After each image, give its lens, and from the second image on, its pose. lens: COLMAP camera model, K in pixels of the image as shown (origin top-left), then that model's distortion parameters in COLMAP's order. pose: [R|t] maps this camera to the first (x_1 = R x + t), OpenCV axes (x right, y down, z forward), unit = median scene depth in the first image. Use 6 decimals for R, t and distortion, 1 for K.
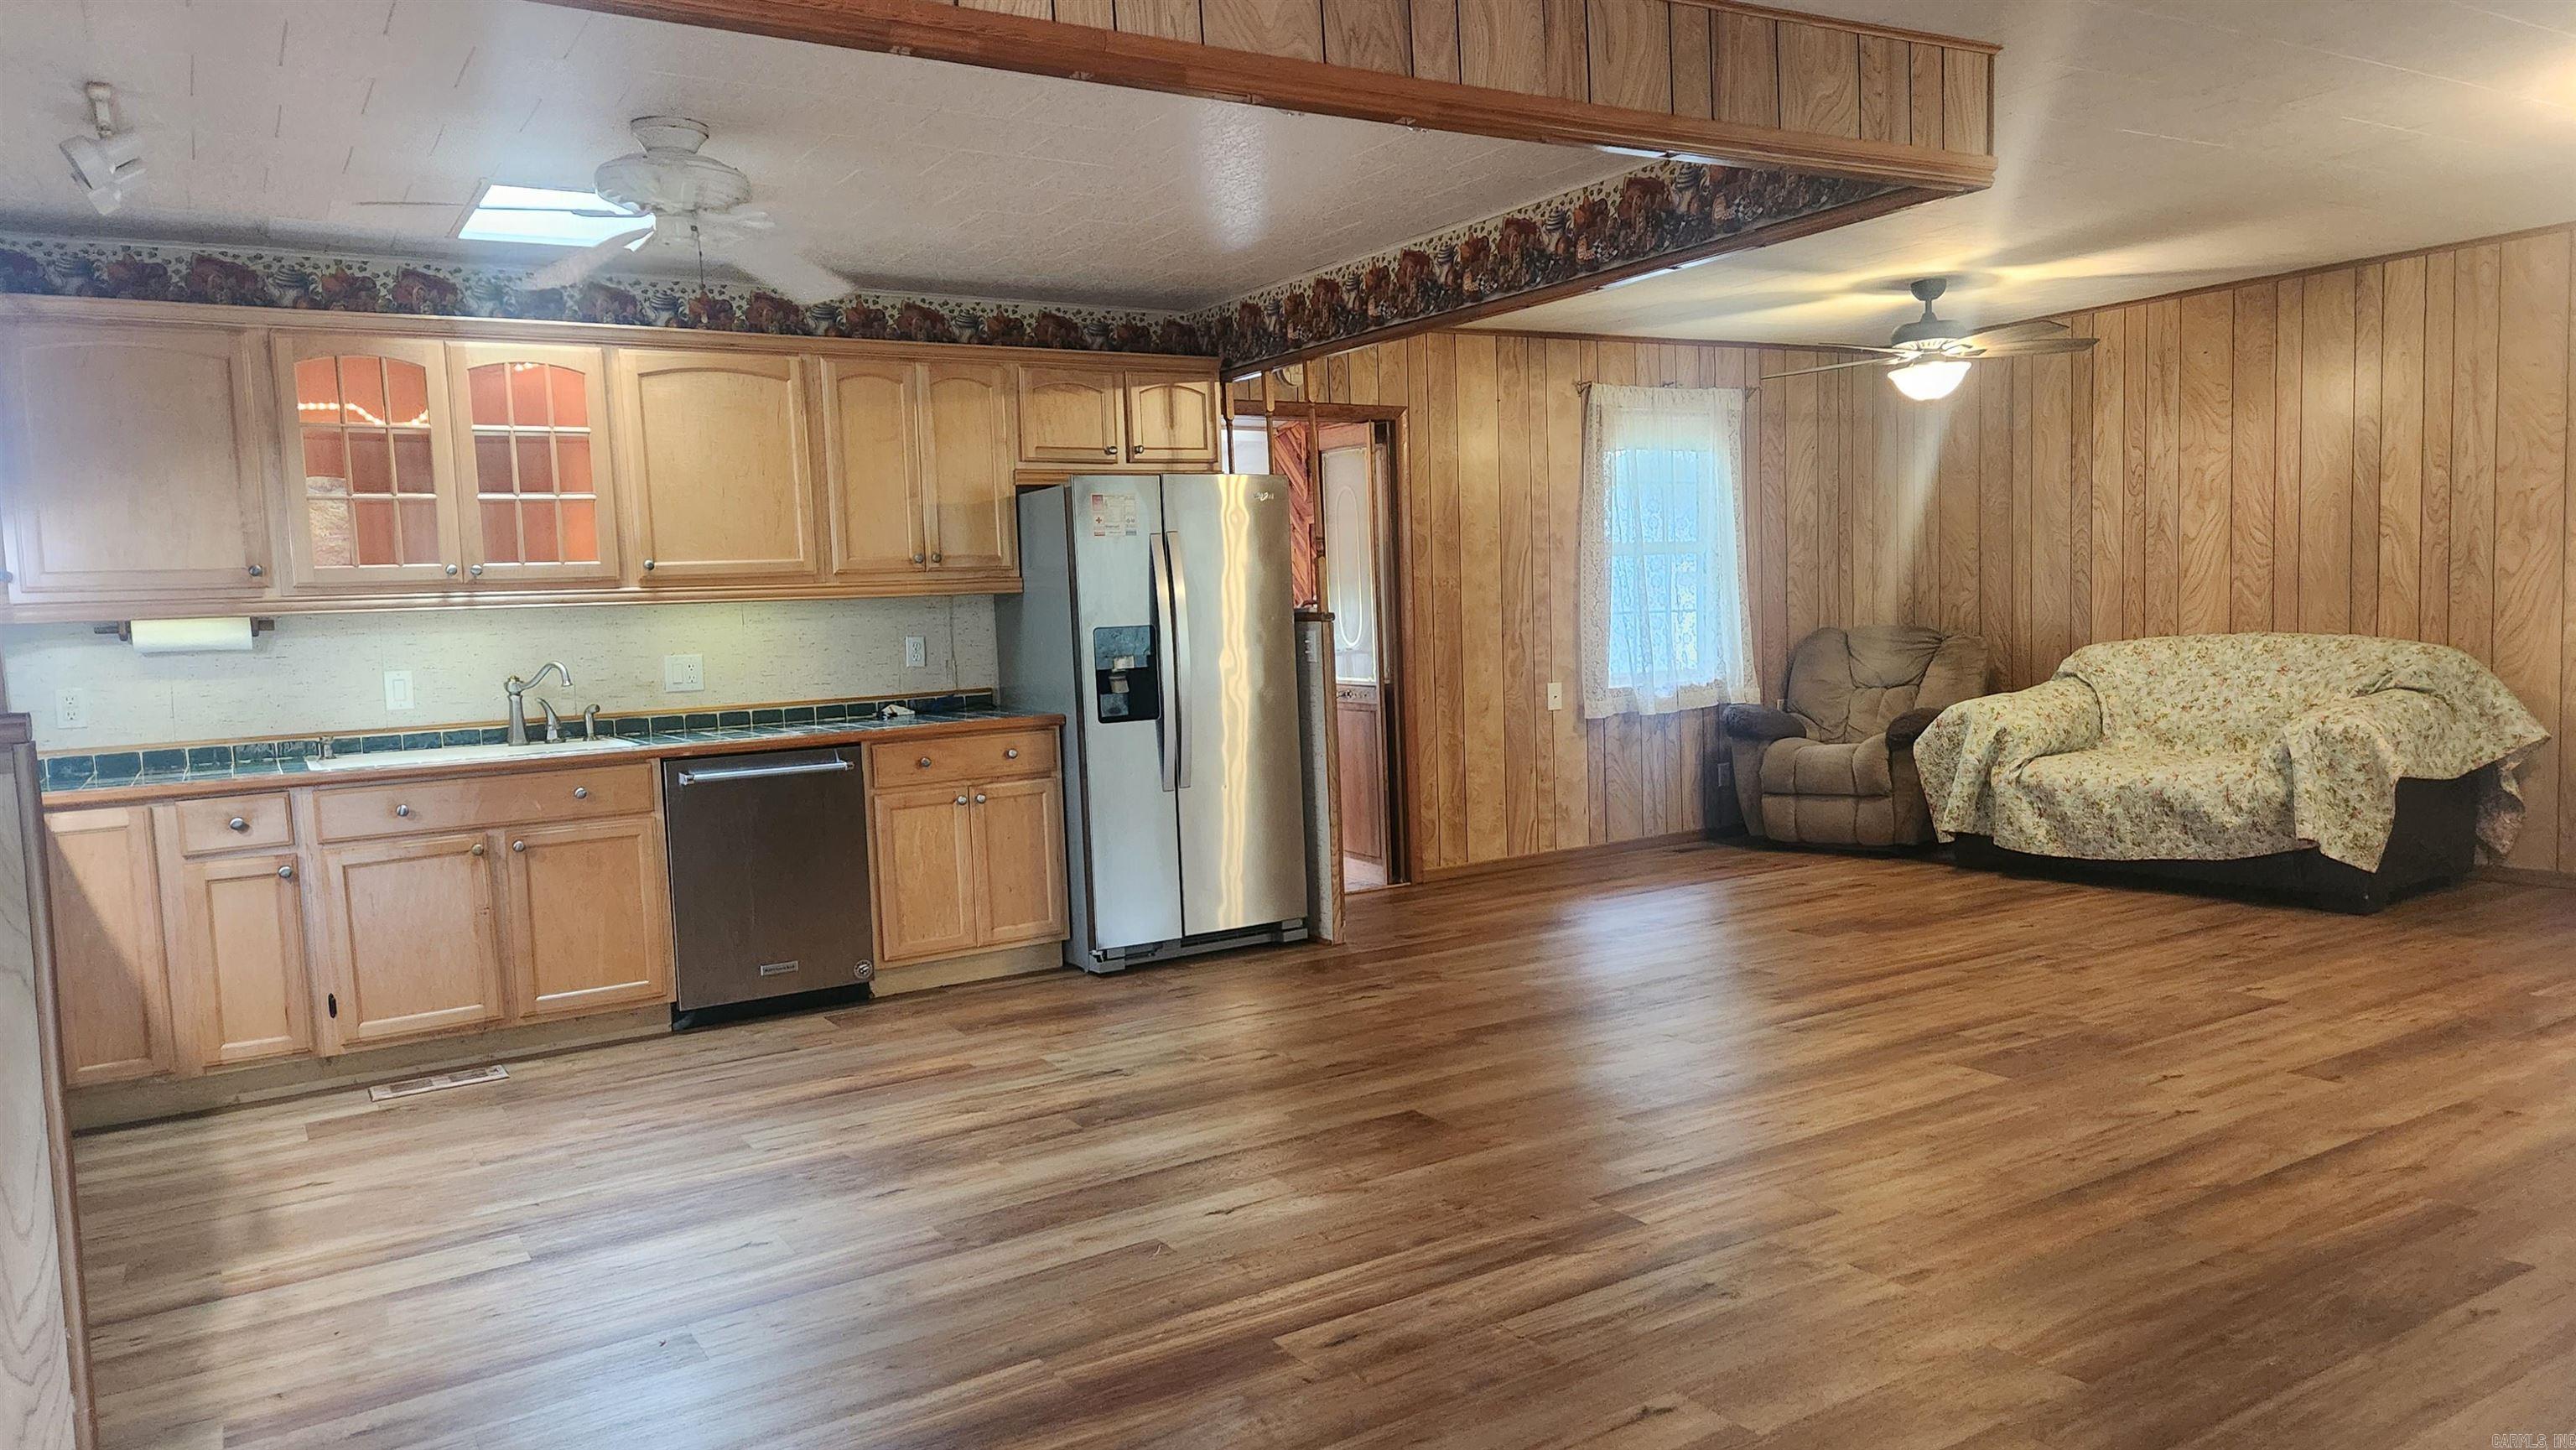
lens RADIAL K [[1705.6, 0, 1311.8], [0, 1705.6, 737.1], [0, 0, 1]] dist [0.086553, -0.082179]
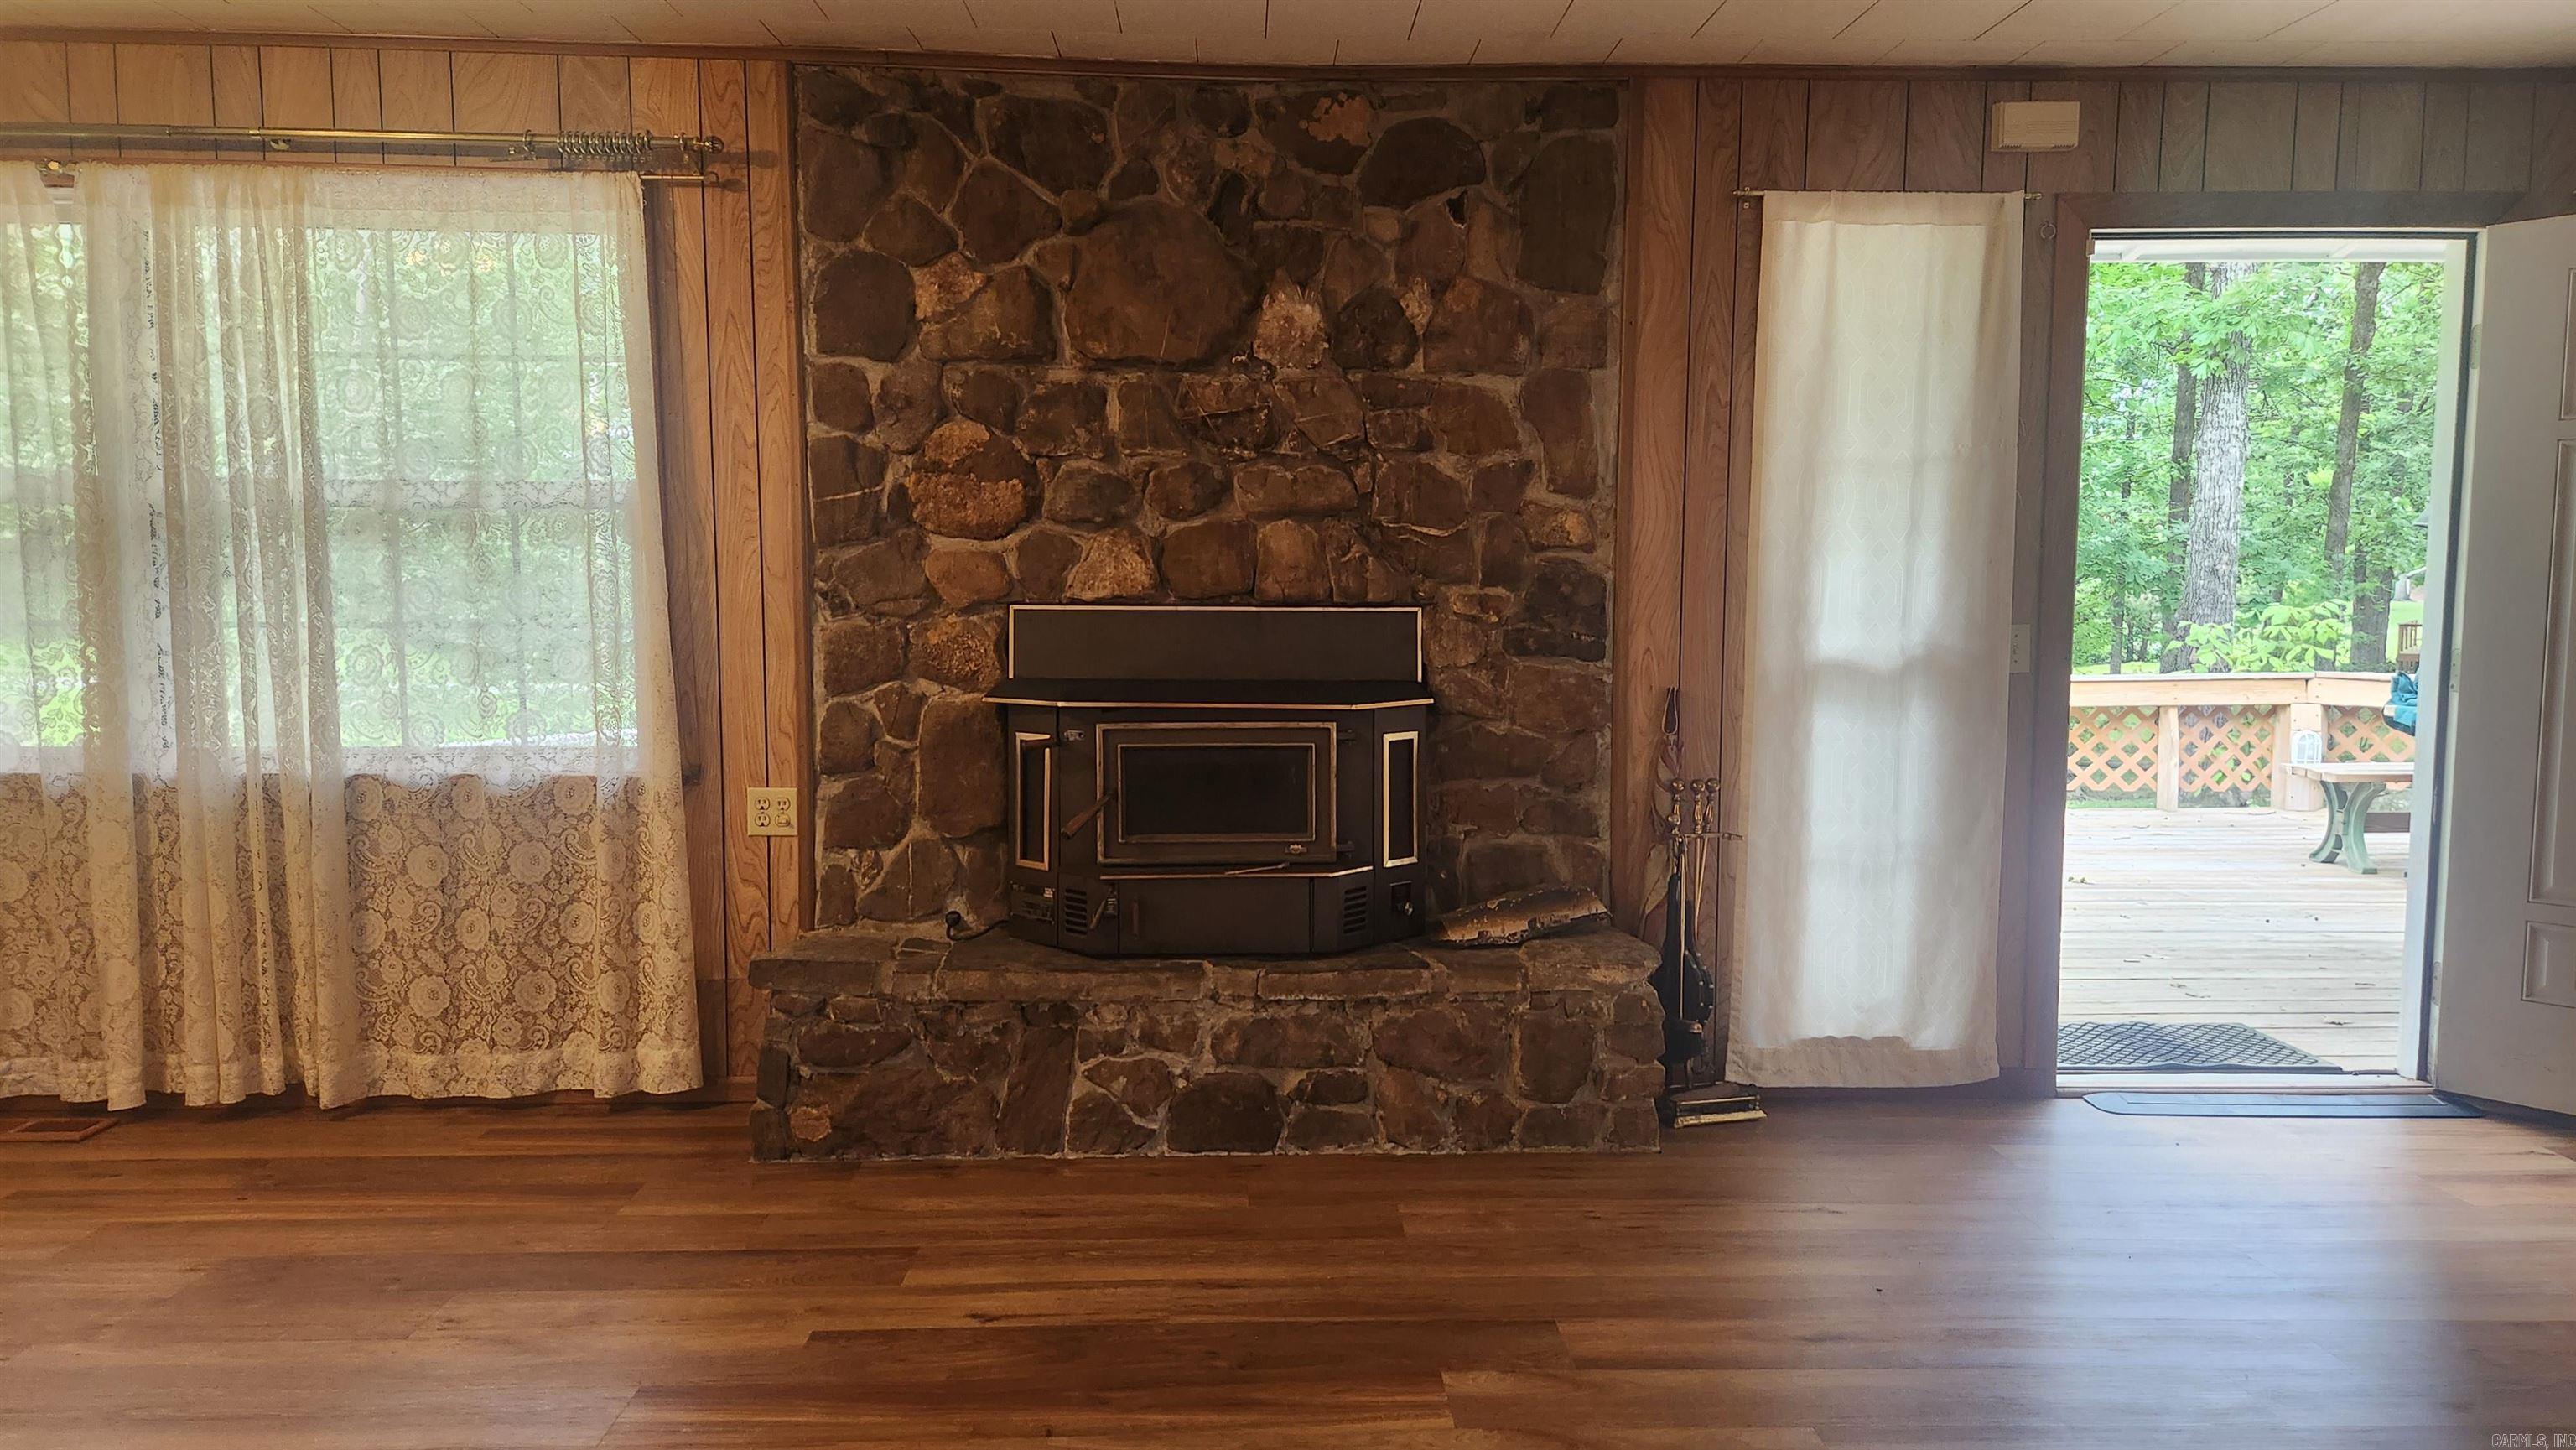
lens RADIAL K [[1705.6, 0, 1311.8], [0, 1705.6, 737.1], [0, 0, 1]] dist [0.086553, -0.082179]
pose [[-0.865407, -0.012153, 0.500922, 0.006768], [0.071294, 0.986548, 0.147105, -0.073367], [-0.495971, 0.163019, -0.852899, 0.923533]]
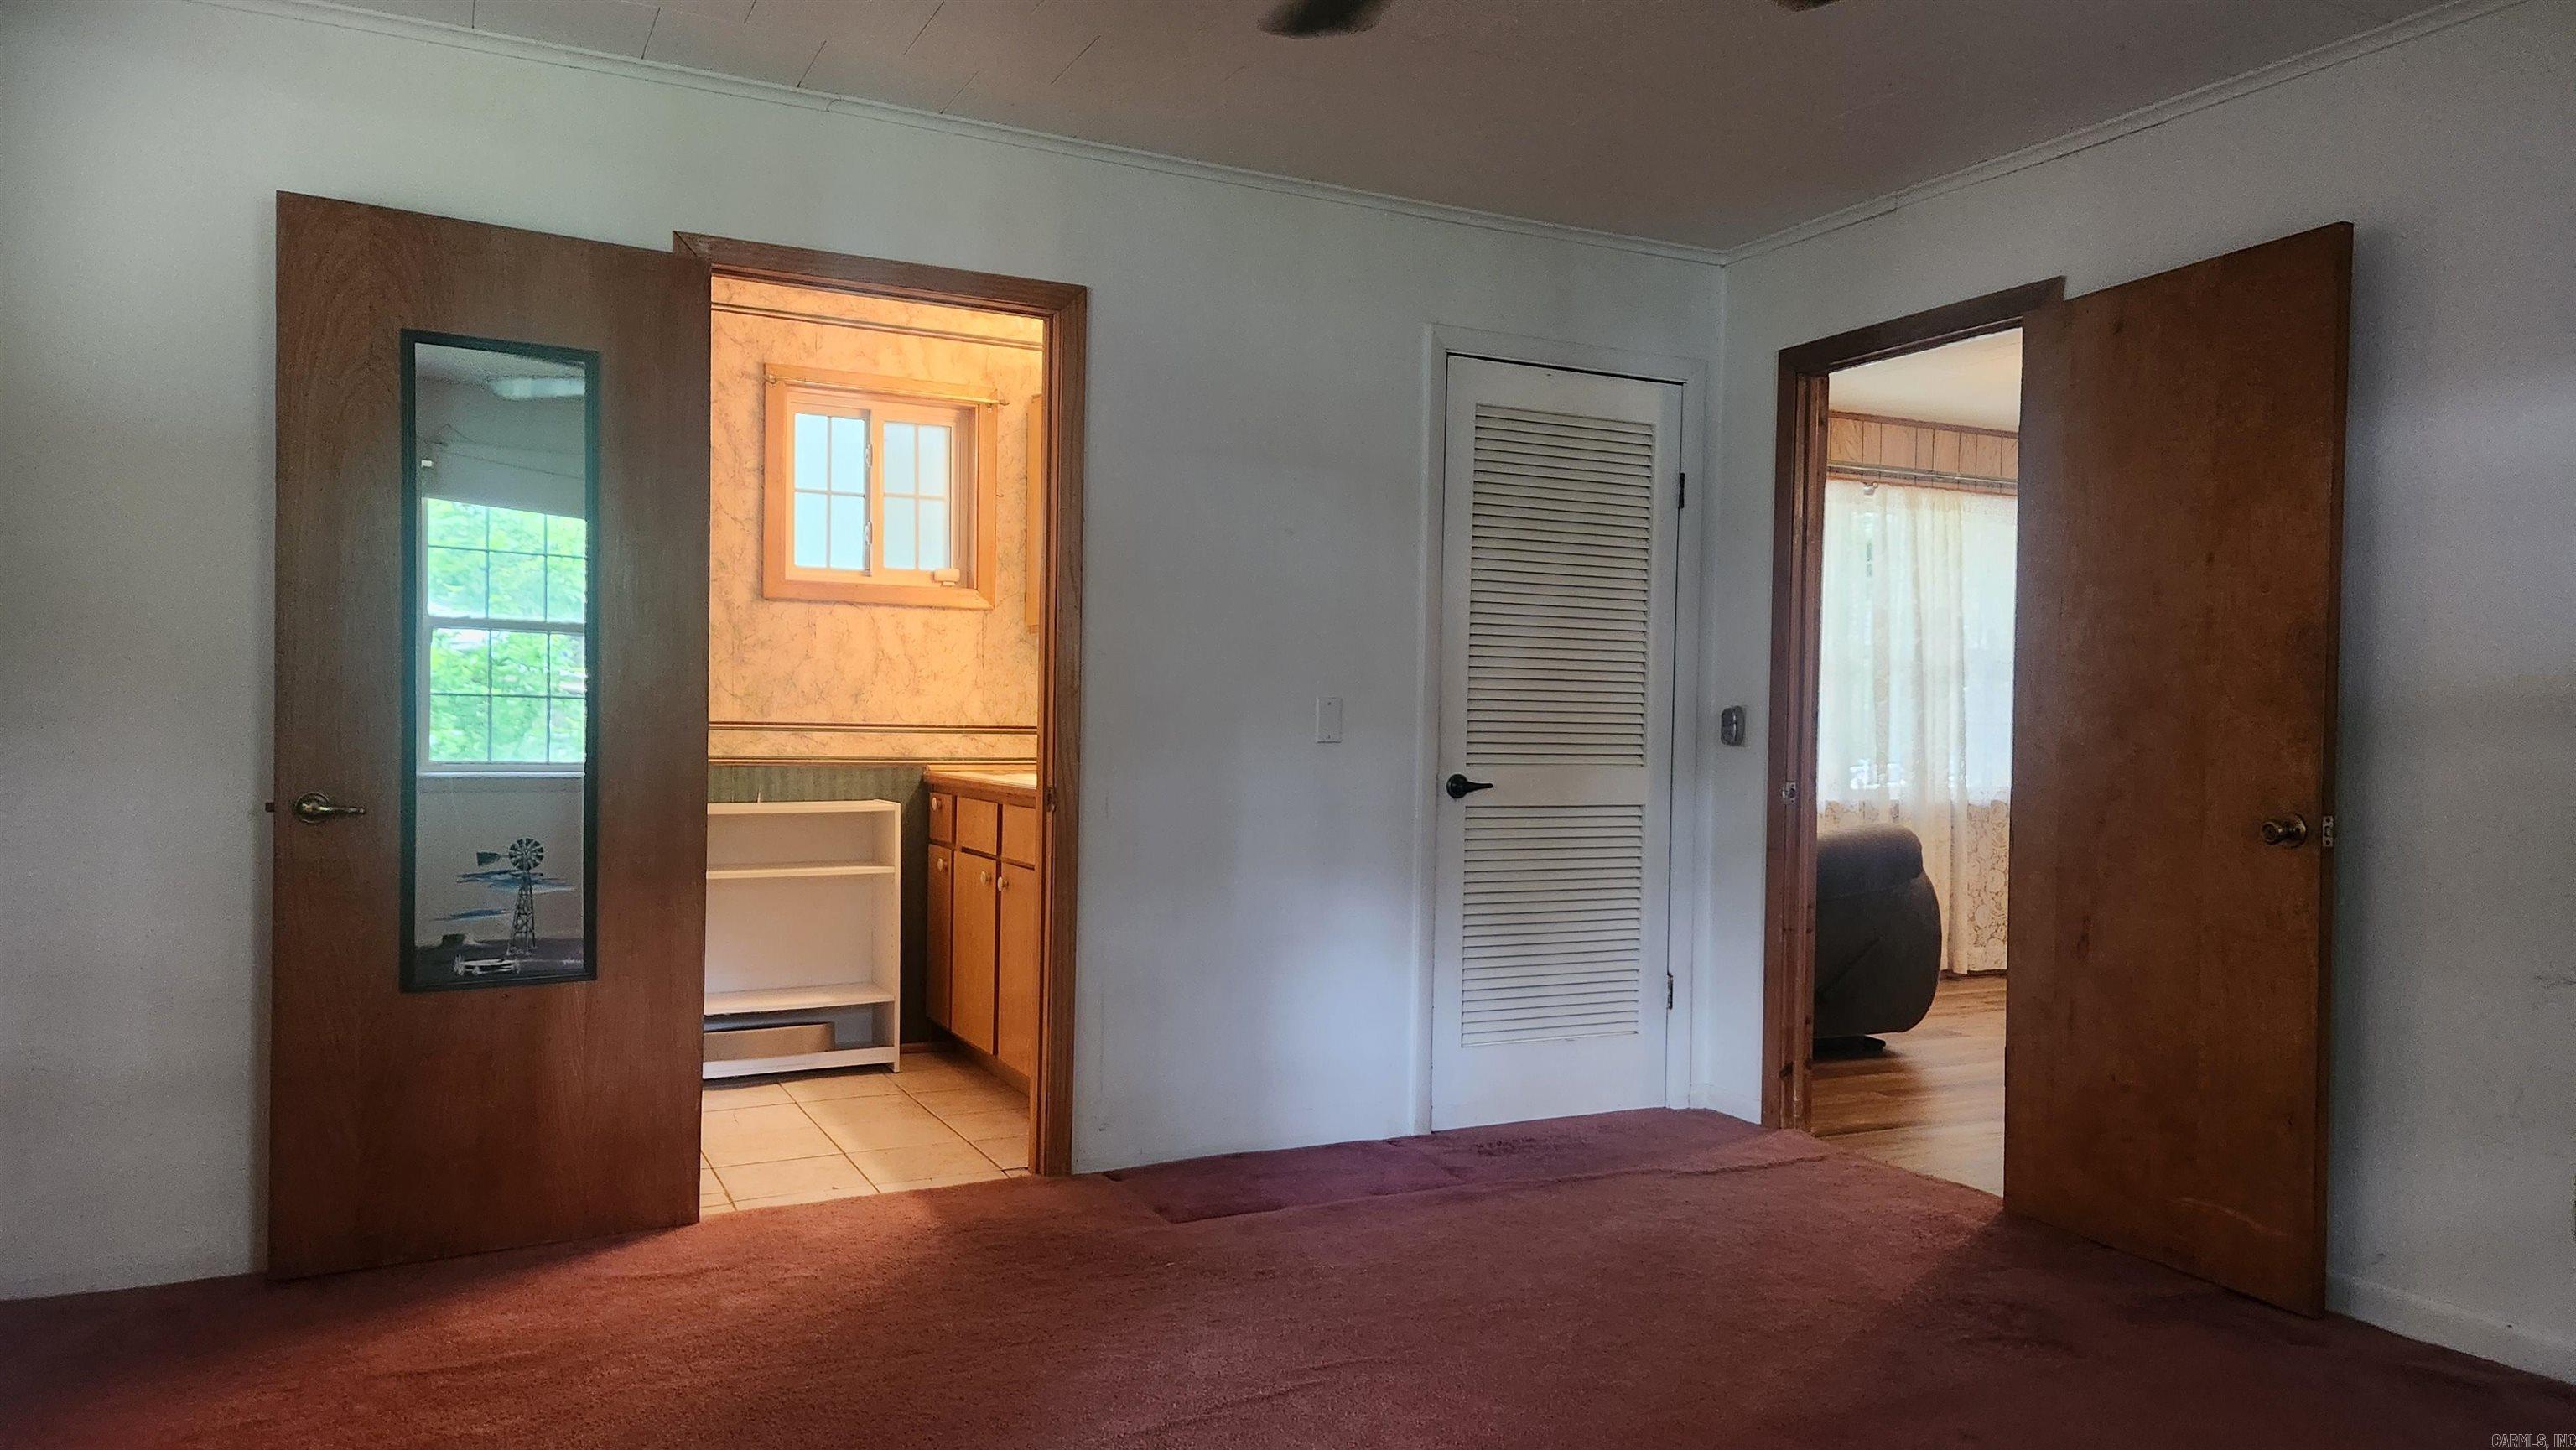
lens RADIAL K [[1705.6, 0, 1311.8], [0, 1705.6, 737.1], [0, 0, 1]] dist [0.086553, -0.082179]
pose [[-0.995168, 0.020072, 0.096111, 1.115343], [0.029450, 0.994831, 0.097179, -0.181656], [-0.093664, 0.099540, -0.990615, 1.926556]]
